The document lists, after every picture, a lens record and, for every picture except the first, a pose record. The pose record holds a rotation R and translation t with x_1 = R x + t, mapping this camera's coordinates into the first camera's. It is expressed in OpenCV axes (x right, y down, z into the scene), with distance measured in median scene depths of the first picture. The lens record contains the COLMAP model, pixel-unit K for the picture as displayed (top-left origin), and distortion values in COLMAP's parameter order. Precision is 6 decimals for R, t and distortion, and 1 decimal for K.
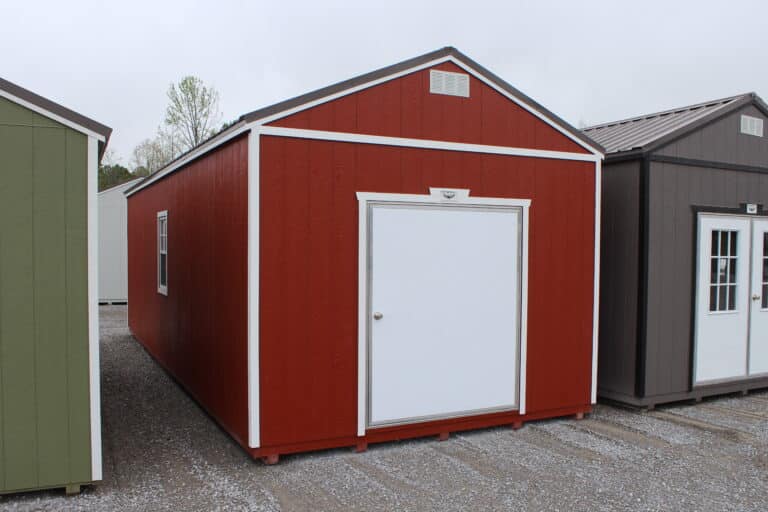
lens RADIAL K [[690.0, 0, 386.5], [0, 690.0, 248.7], [0, 0, 1]] dist [-0.094905, -0.014147]
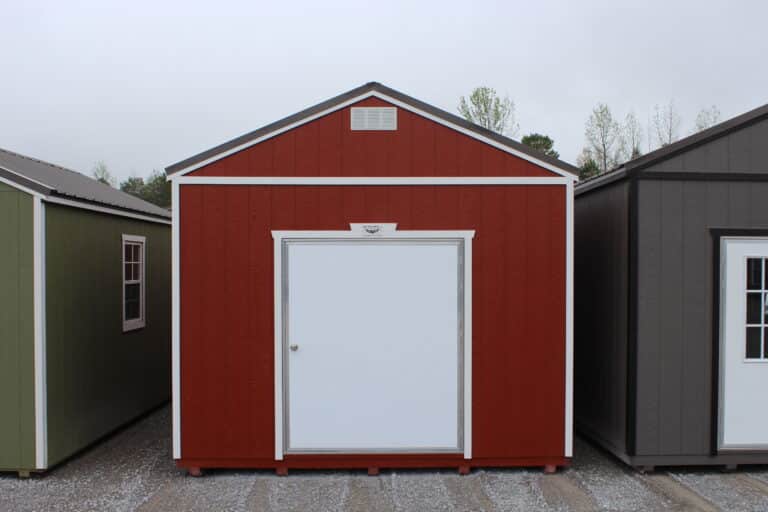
lens RADIAL K [[787.2, 0, 384.0], [0, 787.2, 255.7], [0, 0, 1]] dist [-0.084095, 0.000000]
pose [[0.904548, -0.014719, -0.426117, 0.585117], [0.004062, 0.999656, -0.025907, -0.010118], [0.426351, 0.021703, 0.904297, -0.029168]]
